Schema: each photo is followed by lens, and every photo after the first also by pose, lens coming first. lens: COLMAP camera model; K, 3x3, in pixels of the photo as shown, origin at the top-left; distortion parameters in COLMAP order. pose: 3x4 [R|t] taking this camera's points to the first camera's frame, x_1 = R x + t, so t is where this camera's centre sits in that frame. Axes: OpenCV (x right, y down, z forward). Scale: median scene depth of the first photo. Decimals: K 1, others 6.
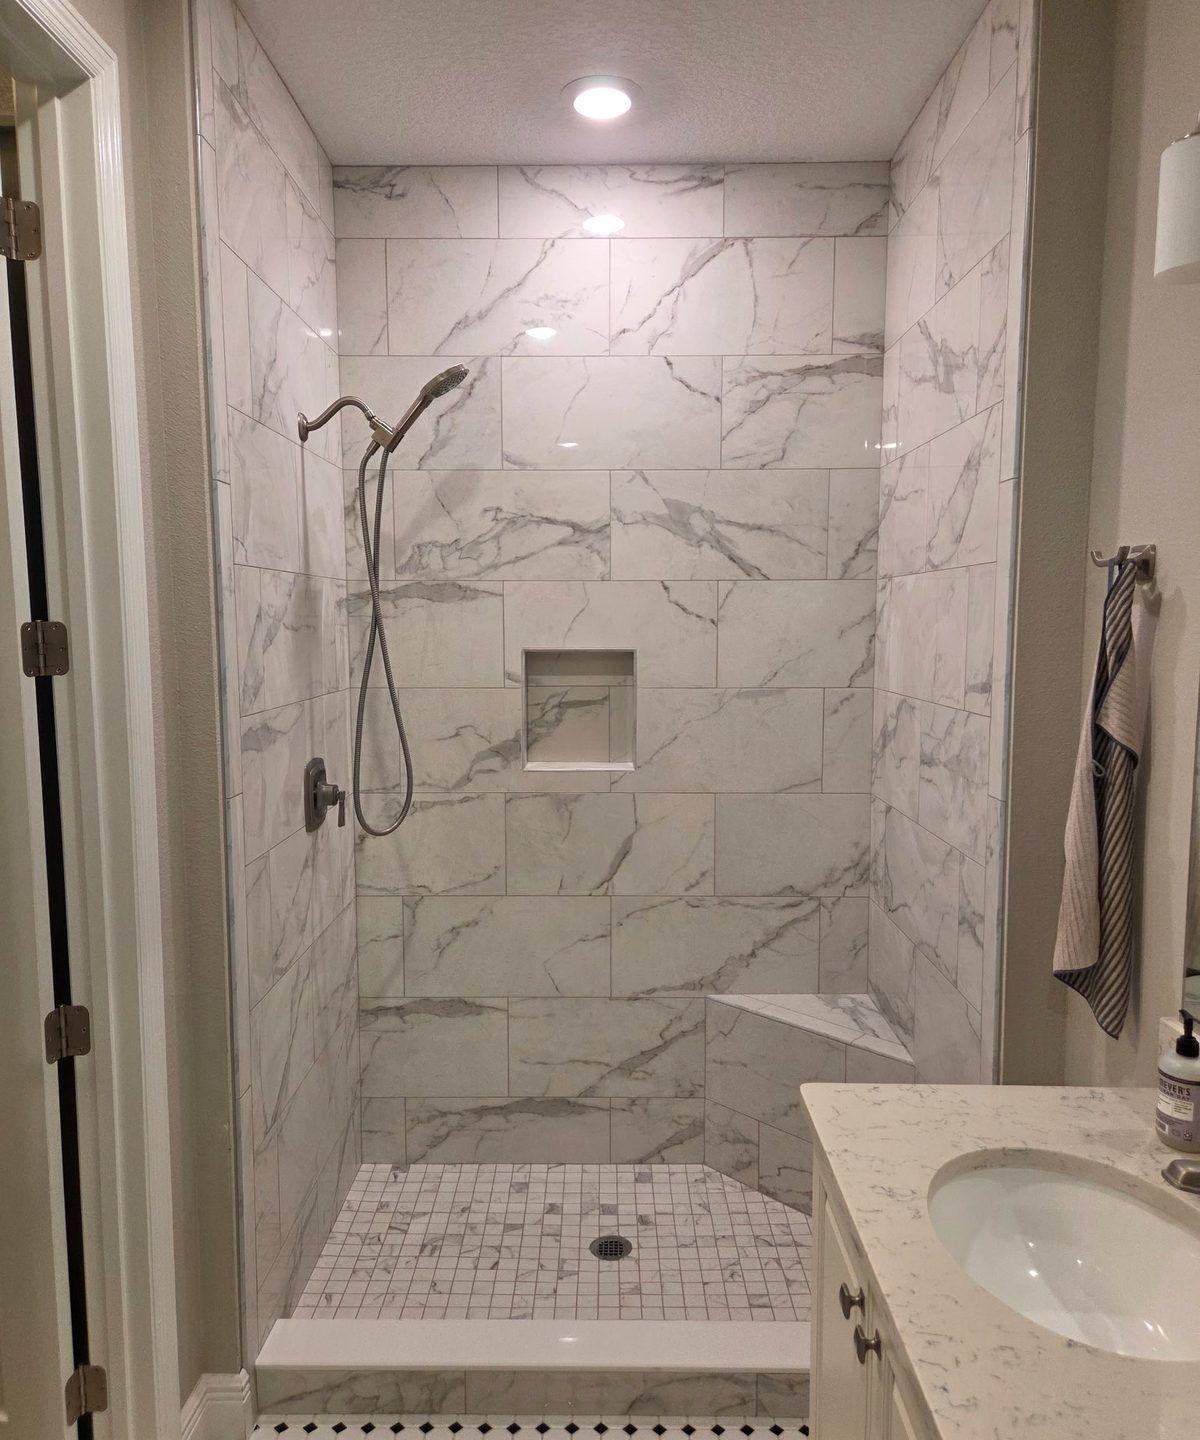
lens RADIAL K [[1083.3, 0, 597.6], [0, 1083.3, 721.3], [0, 0, 1]] dist [0.072422, -0.044746]
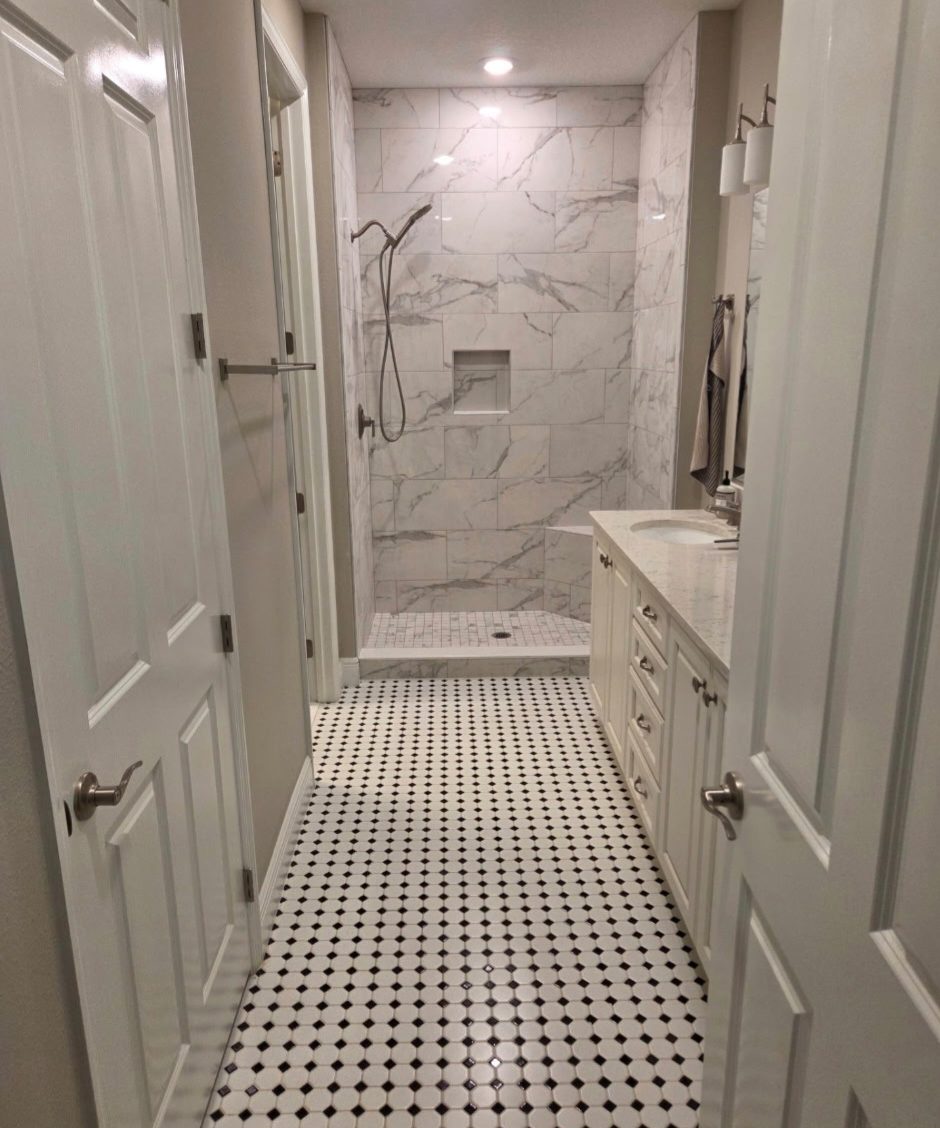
lens RADIAL K [[848.6, 0, 463.3], [0, 848.6, 566.0], [0, 0, 1]] dist [0.072422, -0.044746]
pose [[0.999502, -0.017682, 0.026142, -0.099763], [0.013456, 0.988013, 0.153783, 0.084347], [-0.028548, -0.153354, 0.987759, -0.596867]]
